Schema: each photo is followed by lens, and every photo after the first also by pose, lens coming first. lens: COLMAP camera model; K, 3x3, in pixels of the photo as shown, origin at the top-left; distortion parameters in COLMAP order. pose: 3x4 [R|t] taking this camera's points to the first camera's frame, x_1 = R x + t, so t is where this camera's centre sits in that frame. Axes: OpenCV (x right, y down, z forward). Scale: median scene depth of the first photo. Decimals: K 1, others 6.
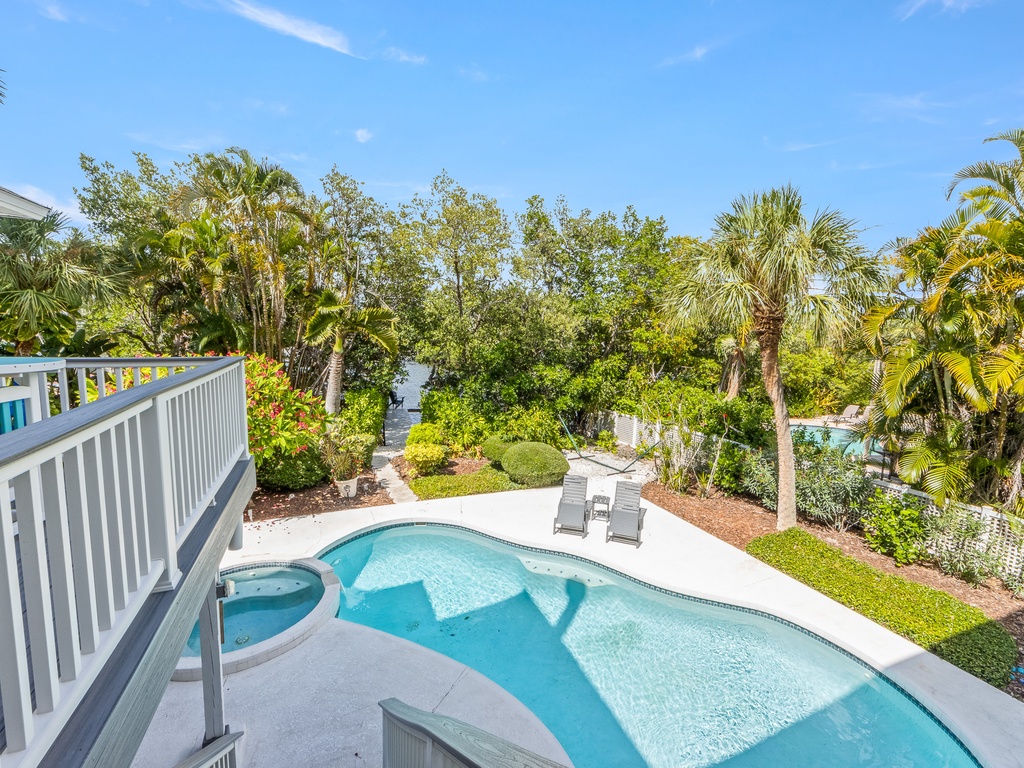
lens RADIAL K [[436.1, 0, 510.1], [0, 436.1, 386.3], [0, 0, 1]] dist [-0.002971, -0.000836]
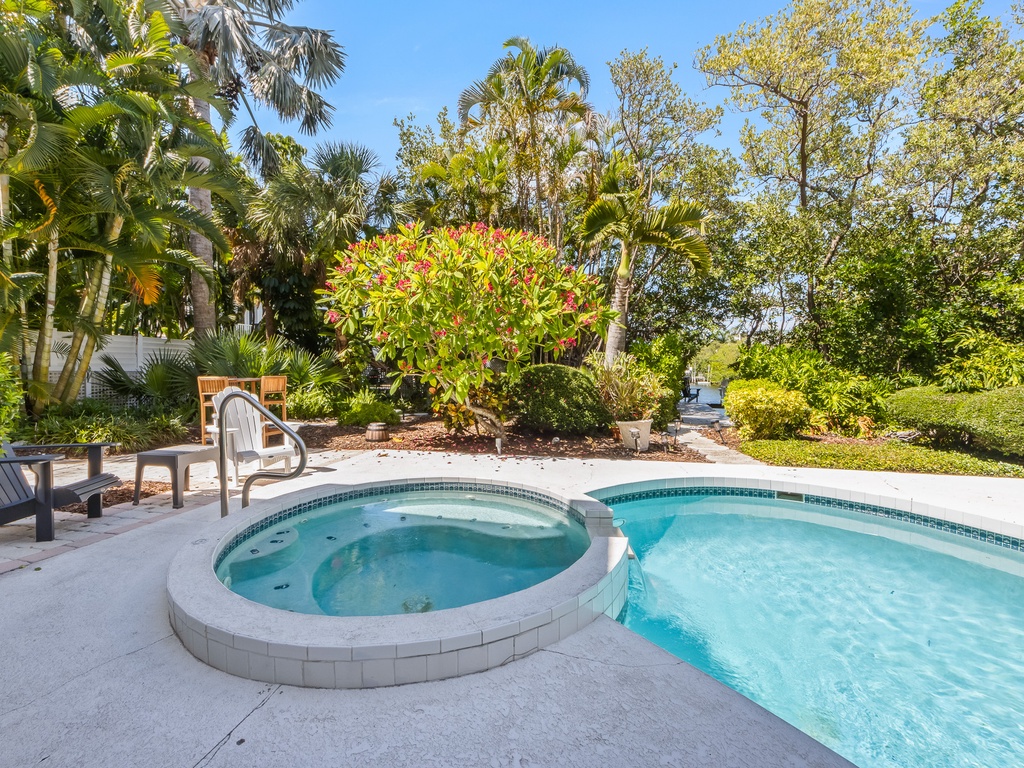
lens RADIAL K [[436.1, 0, 510.1], [0, 436.1, 386.3], [0, 0, 1]] dist [-0.002971, -0.000836]
pose [[0.816213, -0.000312, -0.577751, -0.159655], [-0.051010, 0.996056, -0.072601, 0.219672], [0.575495, 0.088729, 0.812978, 0.385720]]
